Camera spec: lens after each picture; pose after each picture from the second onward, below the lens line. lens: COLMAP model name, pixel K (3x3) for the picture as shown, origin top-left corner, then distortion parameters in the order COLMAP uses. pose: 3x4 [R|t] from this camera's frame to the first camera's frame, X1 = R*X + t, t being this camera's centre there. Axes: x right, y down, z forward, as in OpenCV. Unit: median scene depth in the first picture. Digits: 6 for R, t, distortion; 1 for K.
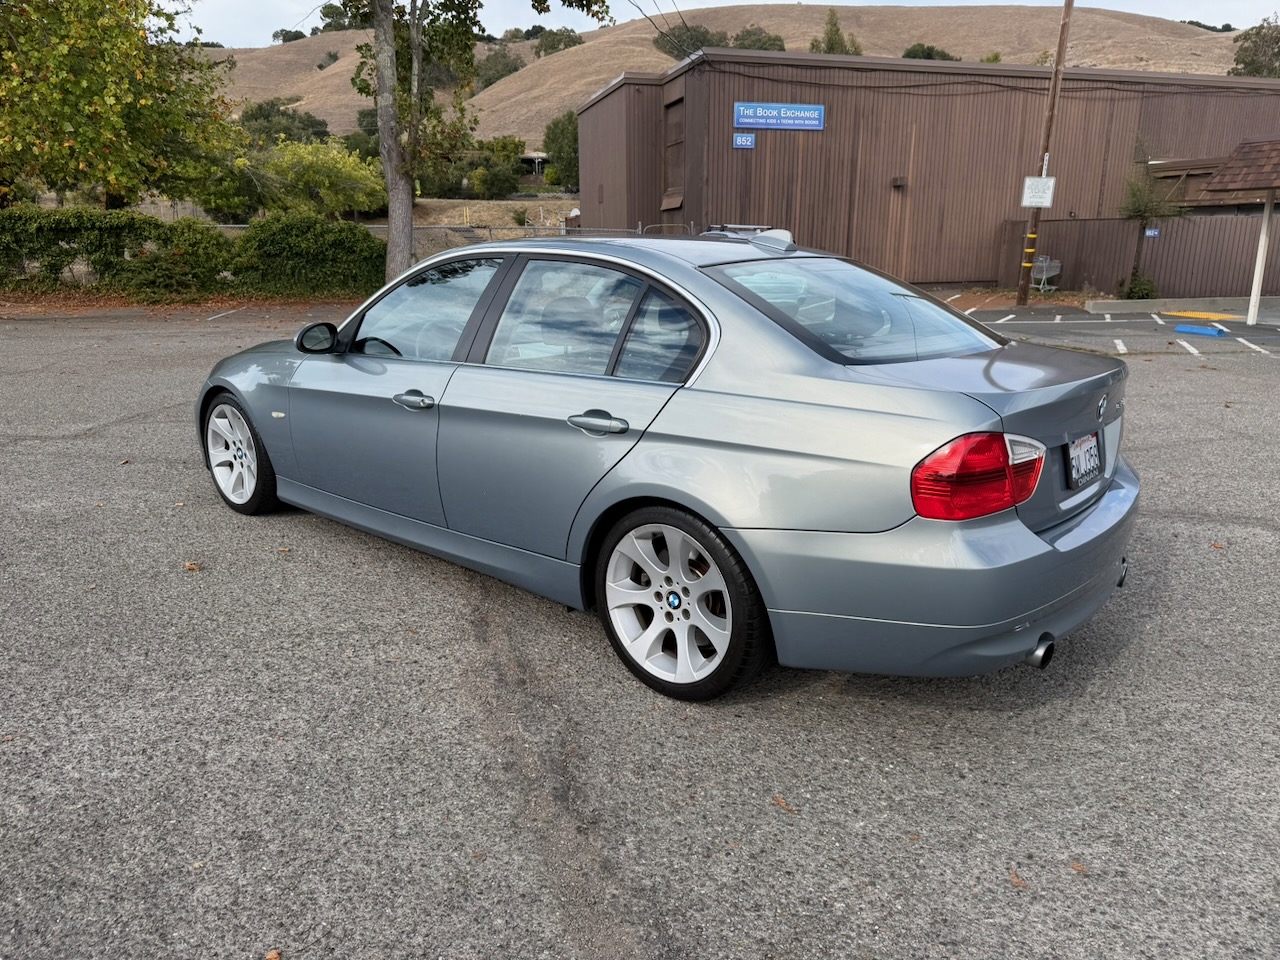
lens RADIAL K [[903.9, 0, 641.4], [0, 903.9, 477.8], [0, 0, 1]] dist [0.027889, -0.030007]
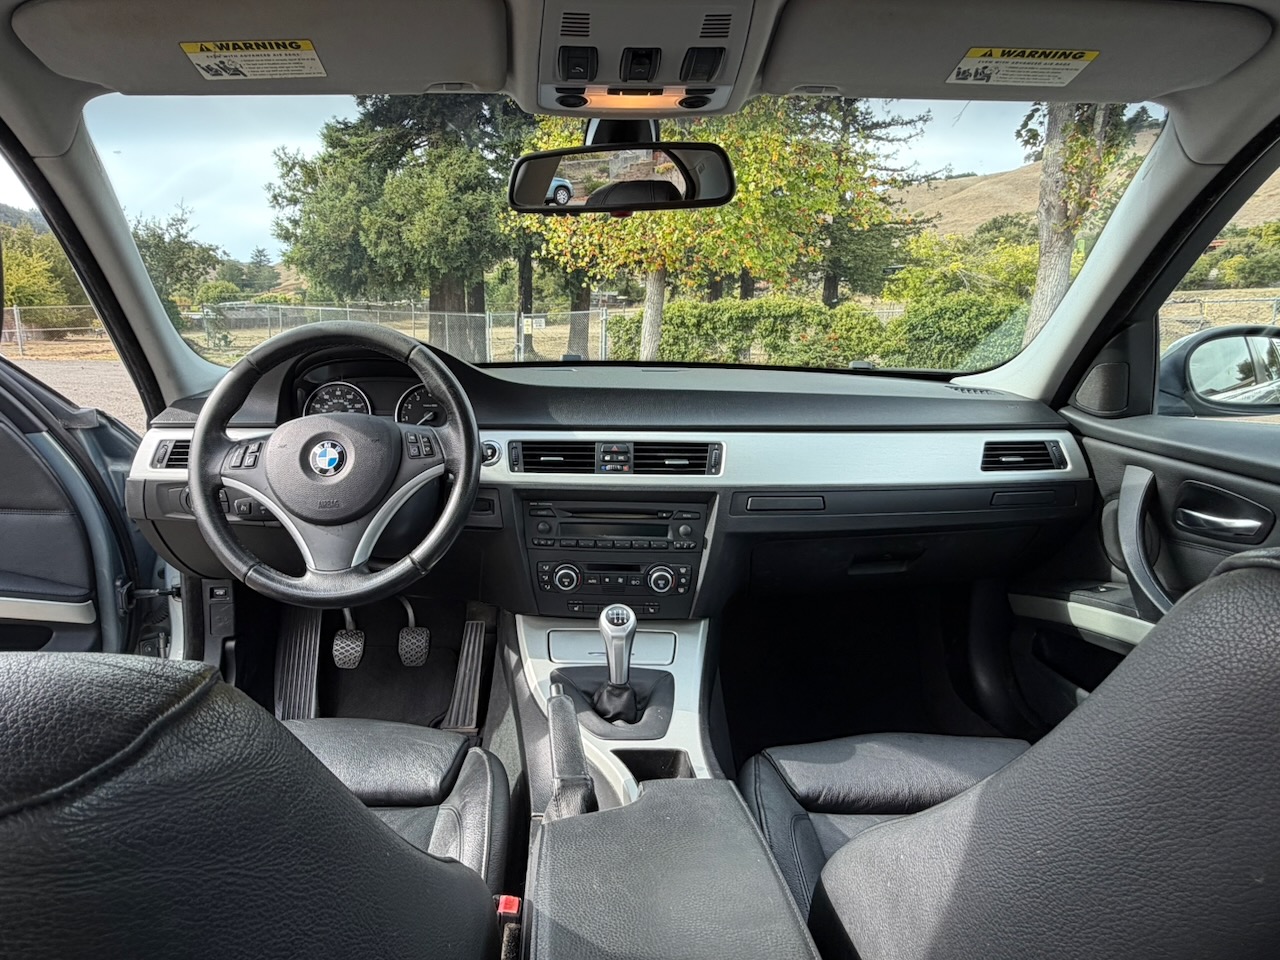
lens RADIAL K [[787.5, 0, 589.6], [0, 787.5, 480.3], [0, 0, 1]] dist [-0.000484, 0.004862]
pose [[0.662963, 0.124088, -0.738297, 0.004916], [-0.183840, 0.982956, 0.000127, -0.028155], [0.725729, 0.135644, 0.674476, 0.181707]]
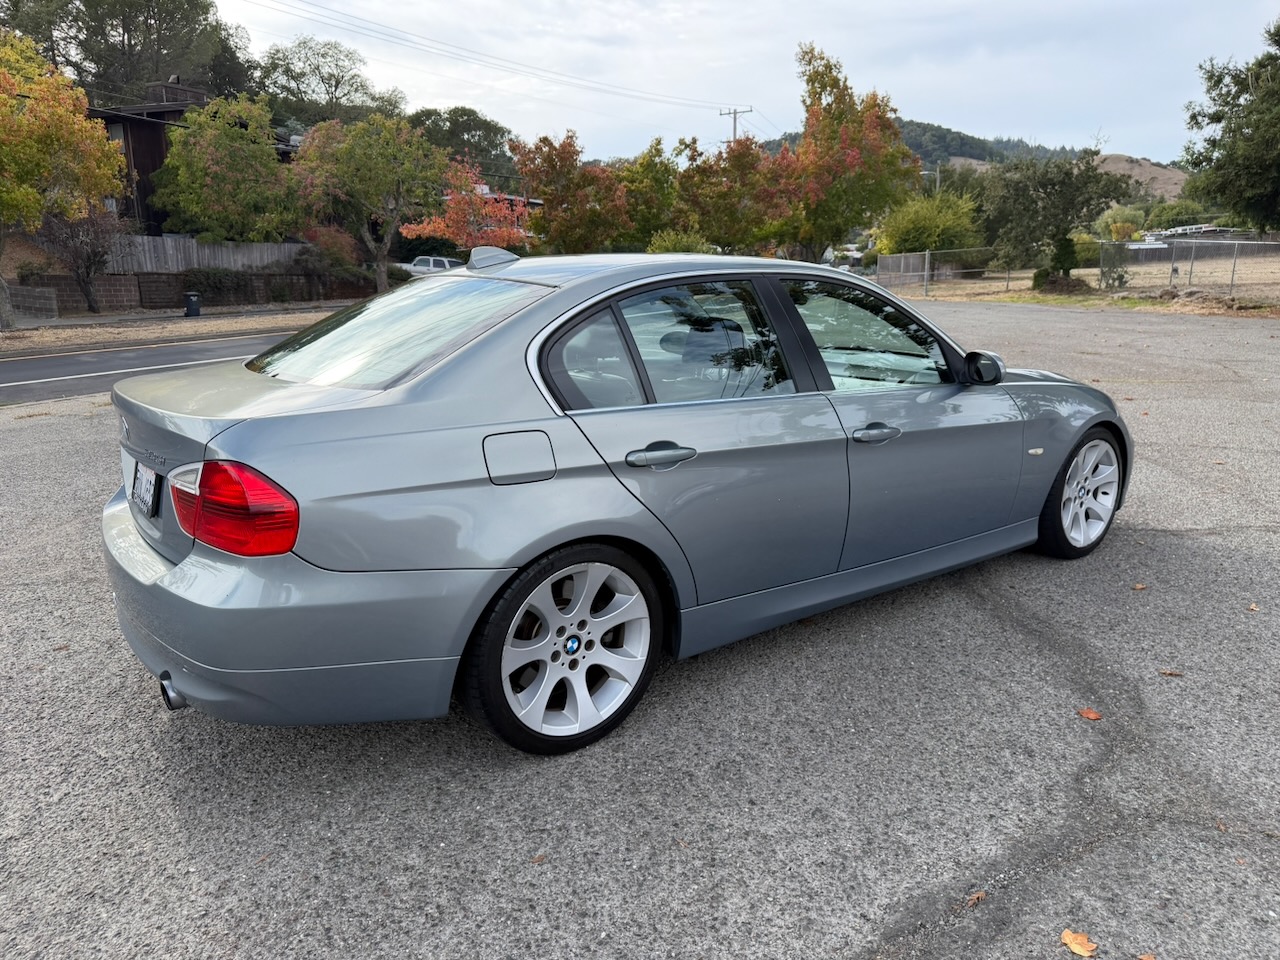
lens RADIAL K [[903.9, 0, 634.7], [0, 903.9, 484.7], [0, 0, 1]] dist [0.027889, -0.030007]
pose [[-0.229003, 0.213142, -0.949804, 0.174809], [-0.239804, 0.933310, 0.267258, -0.054120], [0.943425, 0.288970, -0.162618, 0.224002]]
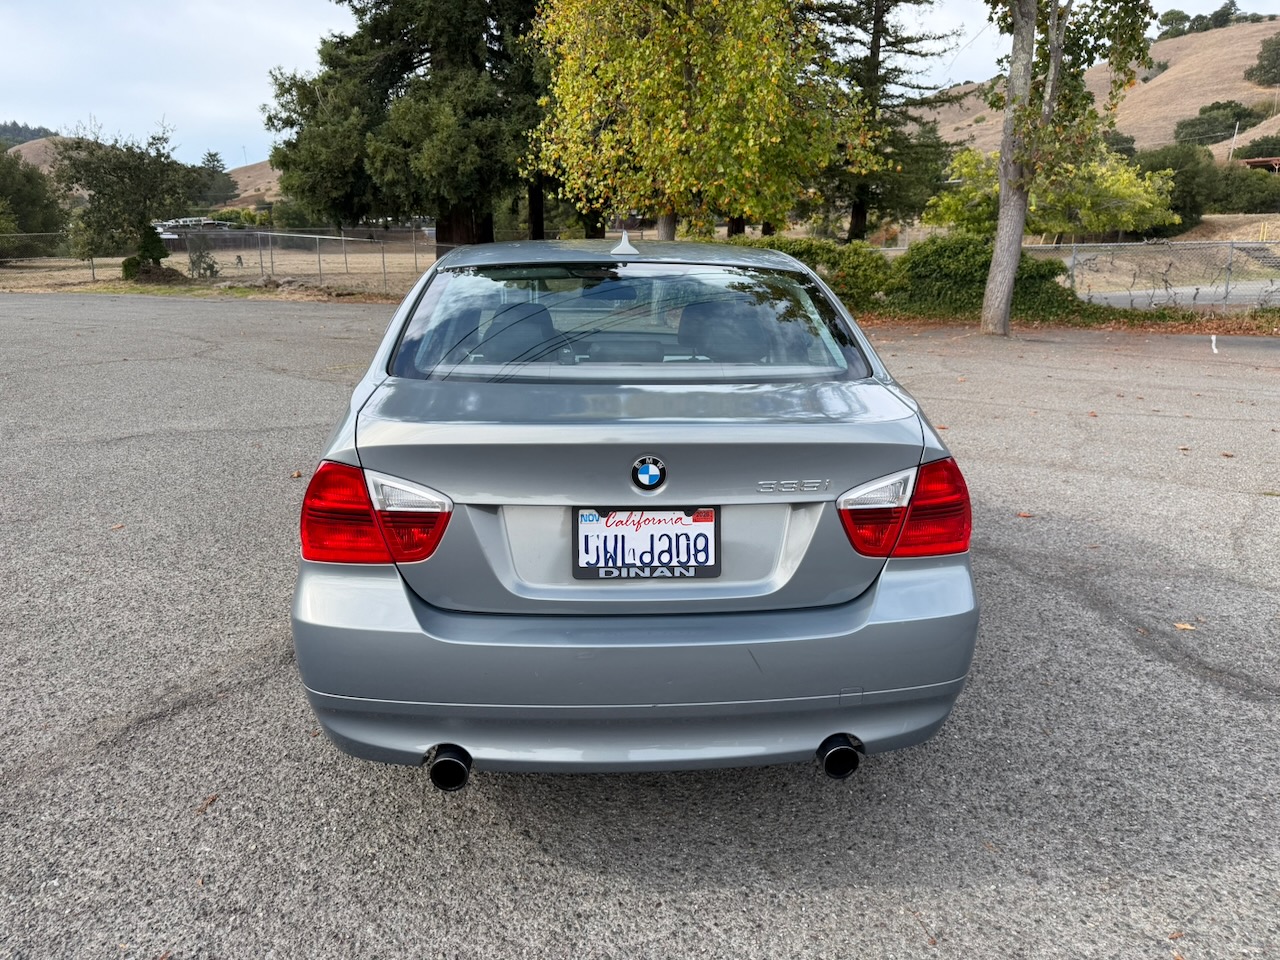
lens RADIAL K [[903.9, 0, 643.9], [0, 903.9, 486.1], [0, 0, 1]] dist [0.027889, -0.030007]
pose [[0.693552, 0.166504, -0.700901, 0.132183], [-0.178177, 0.982343, 0.057054, -0.014369], [0.698025, 0.085315, 0.710973, 0.069742]]
